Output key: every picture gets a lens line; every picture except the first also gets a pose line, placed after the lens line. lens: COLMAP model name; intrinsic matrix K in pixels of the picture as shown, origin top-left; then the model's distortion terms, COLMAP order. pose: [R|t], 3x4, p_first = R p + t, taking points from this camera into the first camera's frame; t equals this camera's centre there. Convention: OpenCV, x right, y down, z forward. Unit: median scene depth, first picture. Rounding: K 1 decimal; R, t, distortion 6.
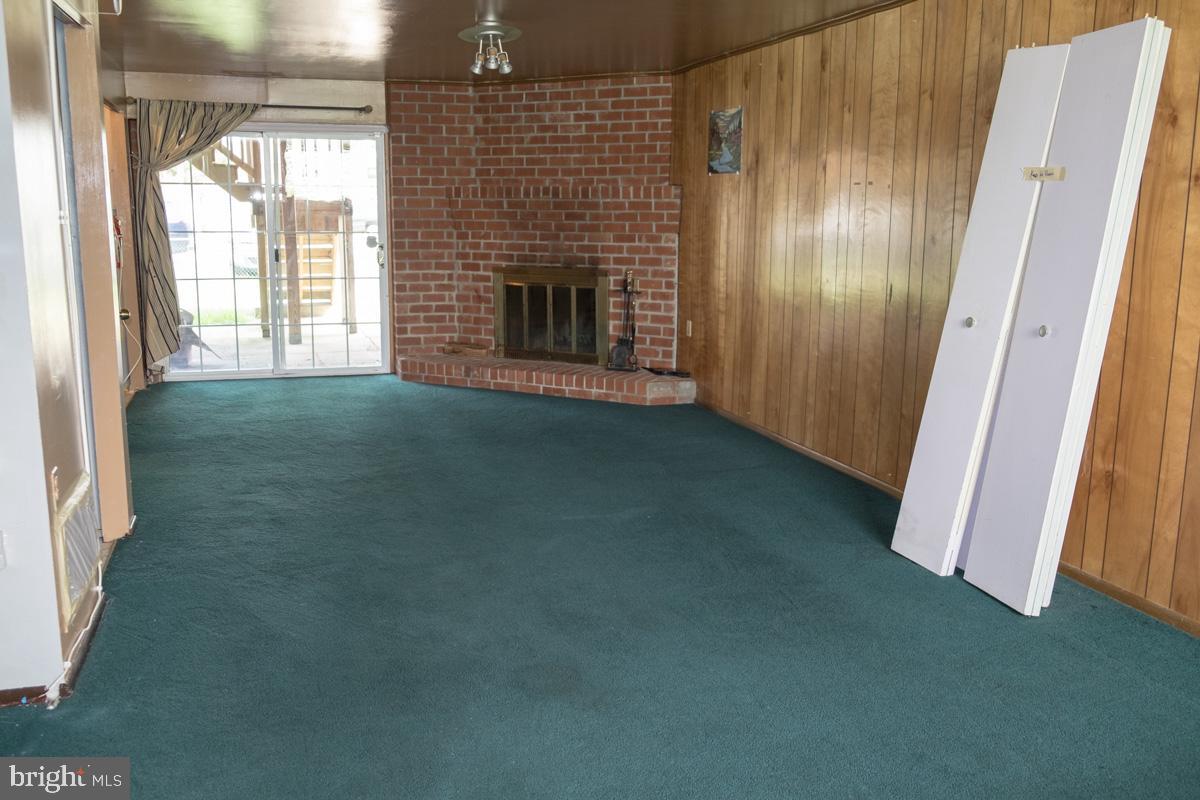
lens RADIAL K [[1071.8, 0, 628.6], [0, 1071.8, 383.2], [0, 0, 1]] dist [-0.002934, -0.005163]
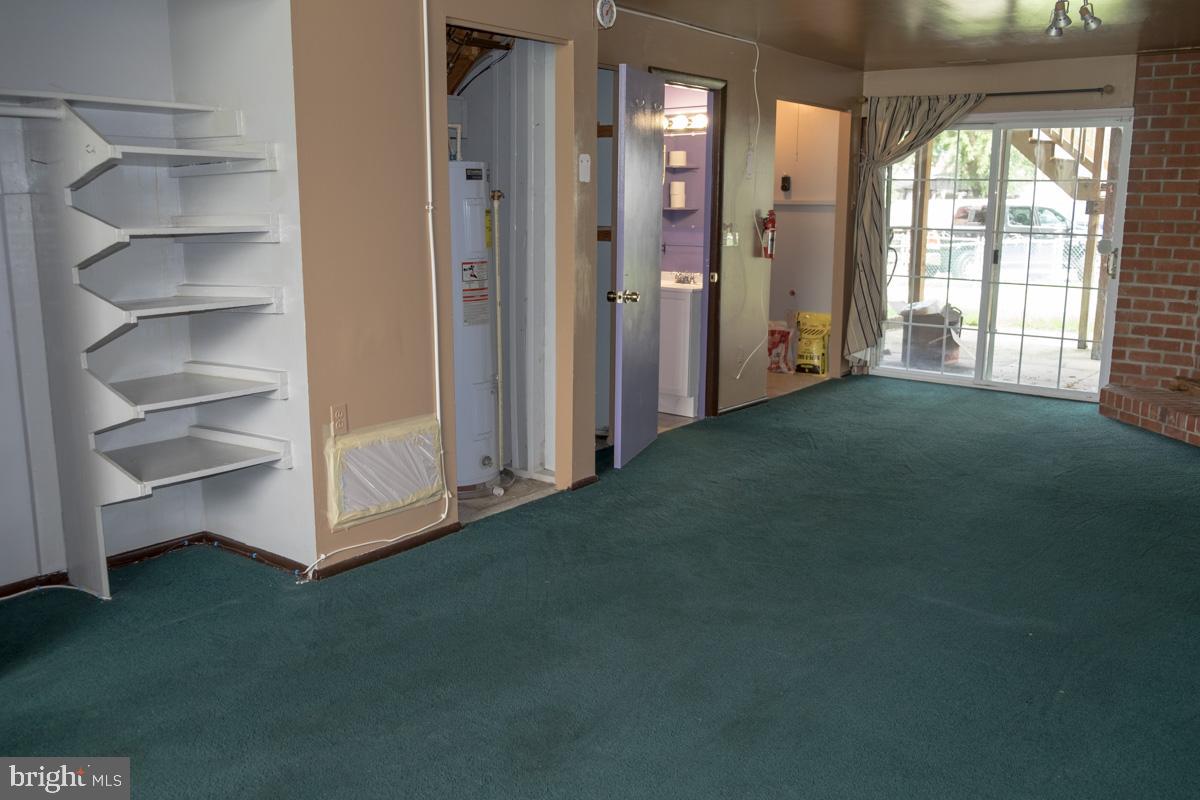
lens RADIAL K [[1071.8, 0, 575.2], [0, 1071.8, 379.4], [0, 0, 1]] dist [-0.002934, -0.005163]
pose [[0.550475, 0.141104, -0.822841, 0.253366], [-0.145320, 0.986762, 0.071995, -0.030059], [0.822107, 0.079944, 0.563693, 0.198253]]
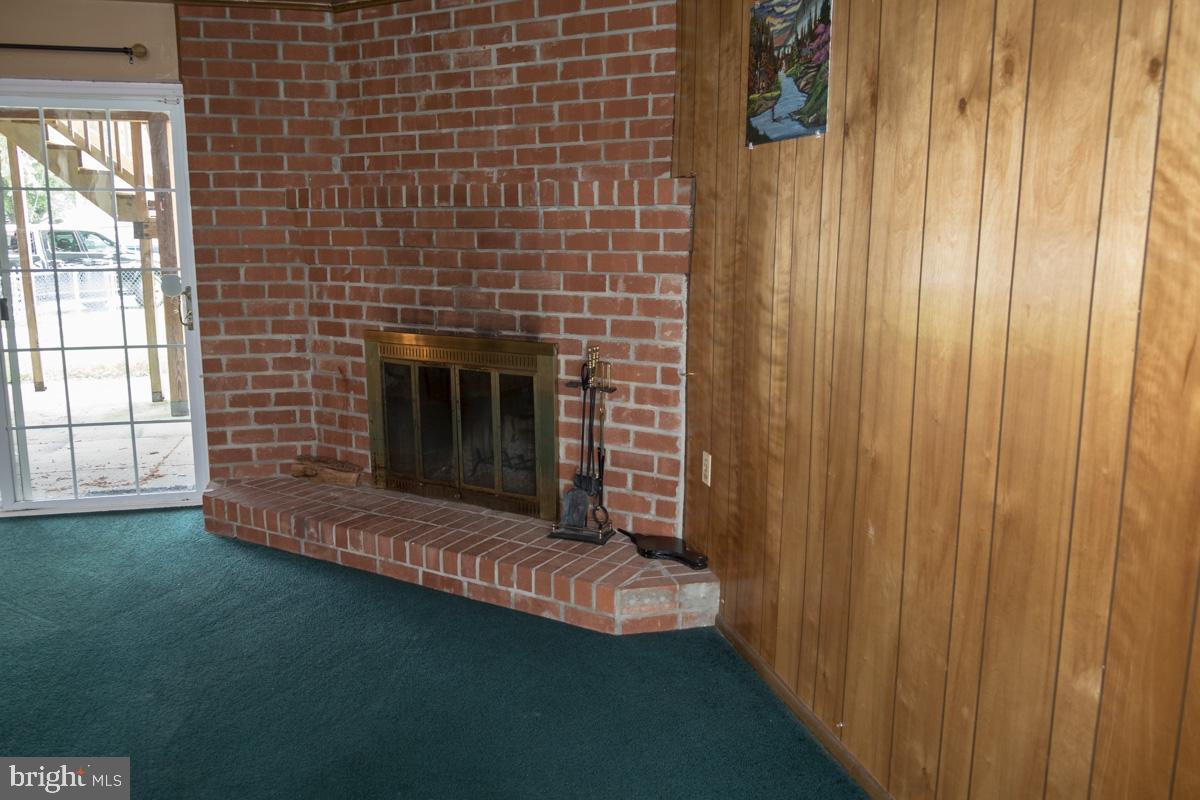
lens RADIAL K [[934.6, 0, 626.6], [0, 934.6, 382.3], [0, 0, 1]] dist [-0.034166, 0.008632]
pose [[0.997995, 0.007771, -0.062806, 0.043546], [-0.007813, 0.999969, -0.000422, -0.084765], [0.062801, 0.000912, 0.998026, 0.536793]]
